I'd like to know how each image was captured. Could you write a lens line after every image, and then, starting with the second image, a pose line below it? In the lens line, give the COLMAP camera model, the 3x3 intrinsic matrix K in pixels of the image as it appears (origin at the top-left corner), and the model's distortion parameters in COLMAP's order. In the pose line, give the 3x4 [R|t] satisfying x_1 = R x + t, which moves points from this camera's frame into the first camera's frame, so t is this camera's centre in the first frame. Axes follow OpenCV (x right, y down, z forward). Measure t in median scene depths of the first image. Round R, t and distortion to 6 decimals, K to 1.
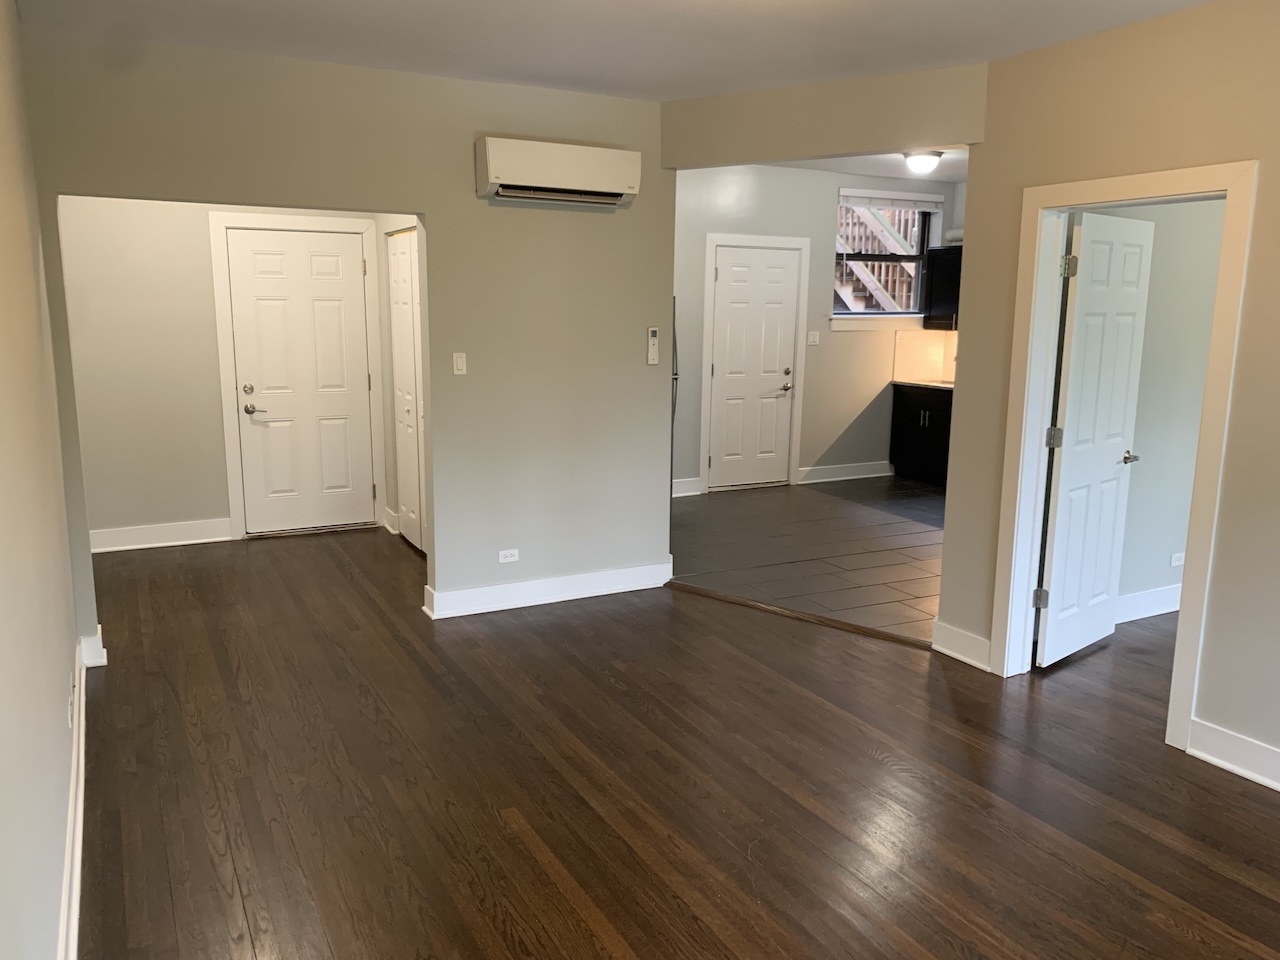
lens RADIAL K [[978.5, 0, 642.8], [0, 978.5, 481.3], [0, 0, 1]] dist [0.020636, -0.031229]
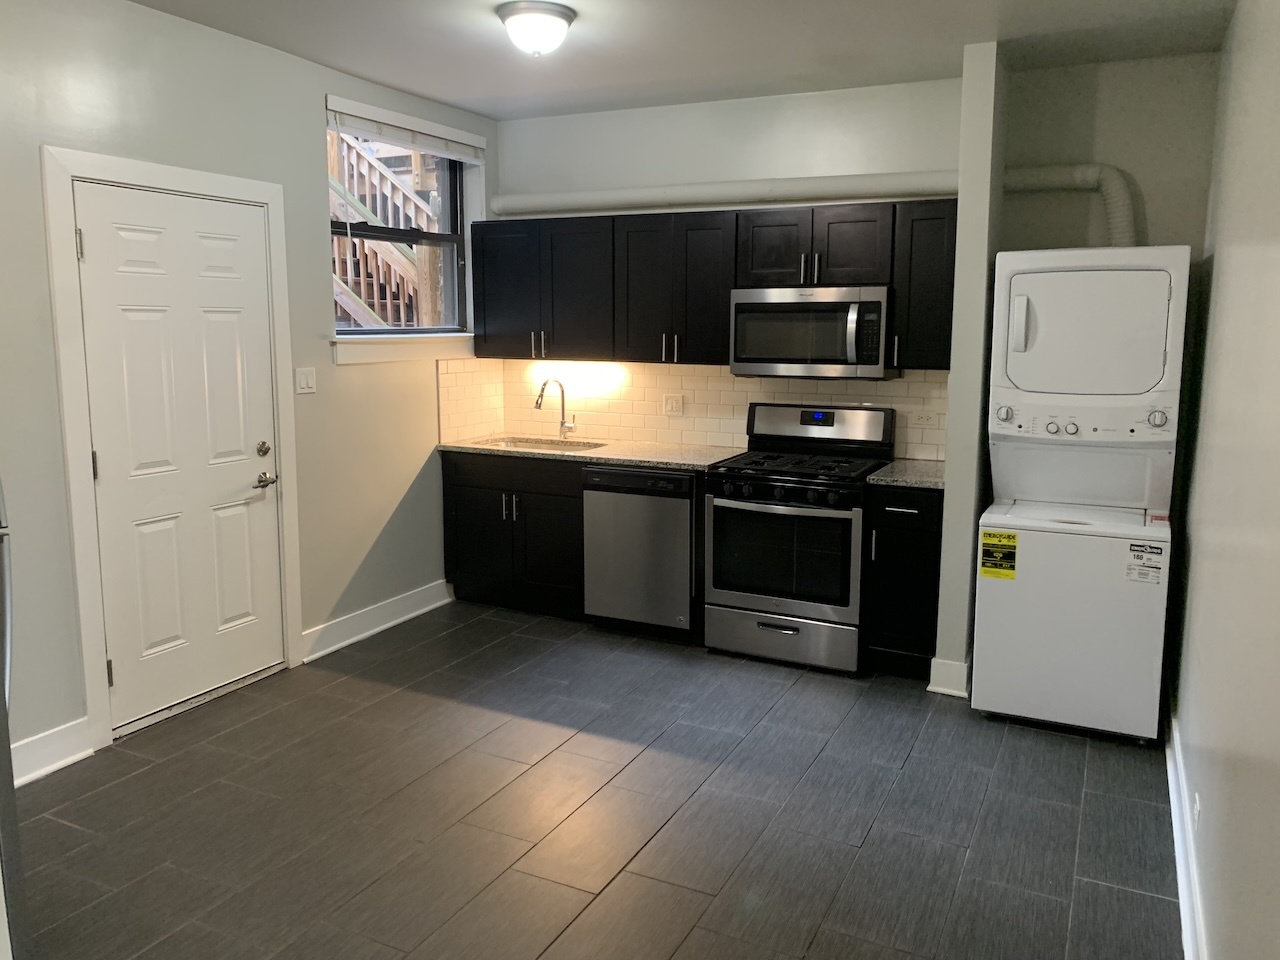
lens RADIAL K [[978.5, 0, 645.8], [0, 978.5, 472.1], [0, 0, 1]] dist [0.020636, -0.031229]
pose [[0.817146, -0.094146, 0.568690, 0.021424], [0.107963, 0.994110, 0.009442, -0.081597], [-0.566230, 0.053682, 0.822497, 0.466127]]
